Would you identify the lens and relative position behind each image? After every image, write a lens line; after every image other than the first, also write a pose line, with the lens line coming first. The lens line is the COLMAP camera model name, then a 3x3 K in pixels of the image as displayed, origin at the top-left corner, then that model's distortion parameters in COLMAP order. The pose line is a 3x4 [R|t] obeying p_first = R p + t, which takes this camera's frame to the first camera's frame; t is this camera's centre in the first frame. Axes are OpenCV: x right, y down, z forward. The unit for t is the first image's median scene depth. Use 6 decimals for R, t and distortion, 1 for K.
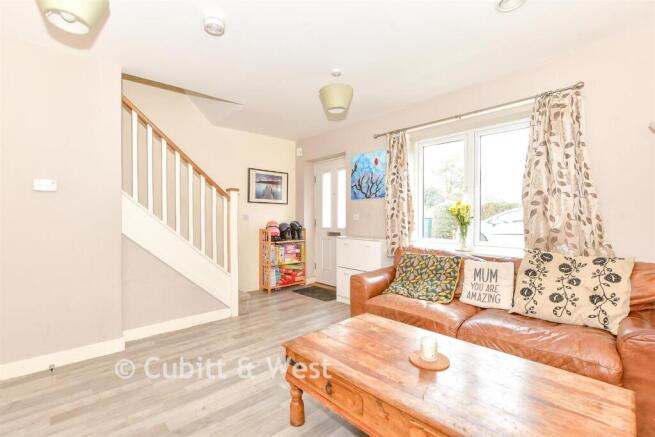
lens RADIAL K [[292.4, 0, 325.5], [0, 292.4, 219.9], [0, 0, 1]] dist [-0.003164, -0.000320]
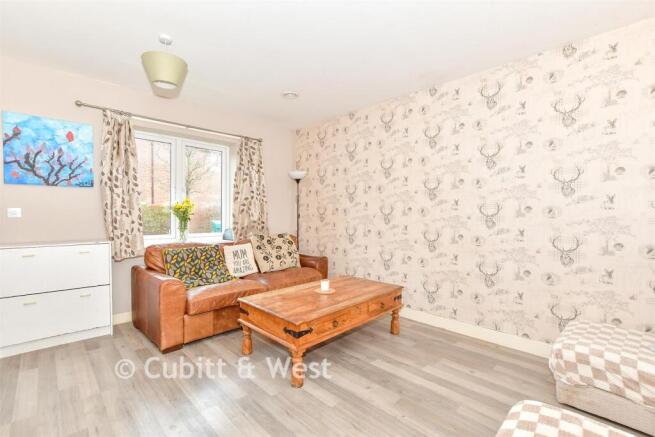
lens RADIAL K [[292.4, 0, 325.6], [0, 292.4, 216.1], [0, 0, 1]] dist [-0.003164, -0.000320]
pose [[-0.022380, -0.015148, 0.999635, -0.564313], [-0.001628, 0.999884, 0.015115, -0.014047], [-0.999748, -0.001289, -0.022402, 0.382154]]
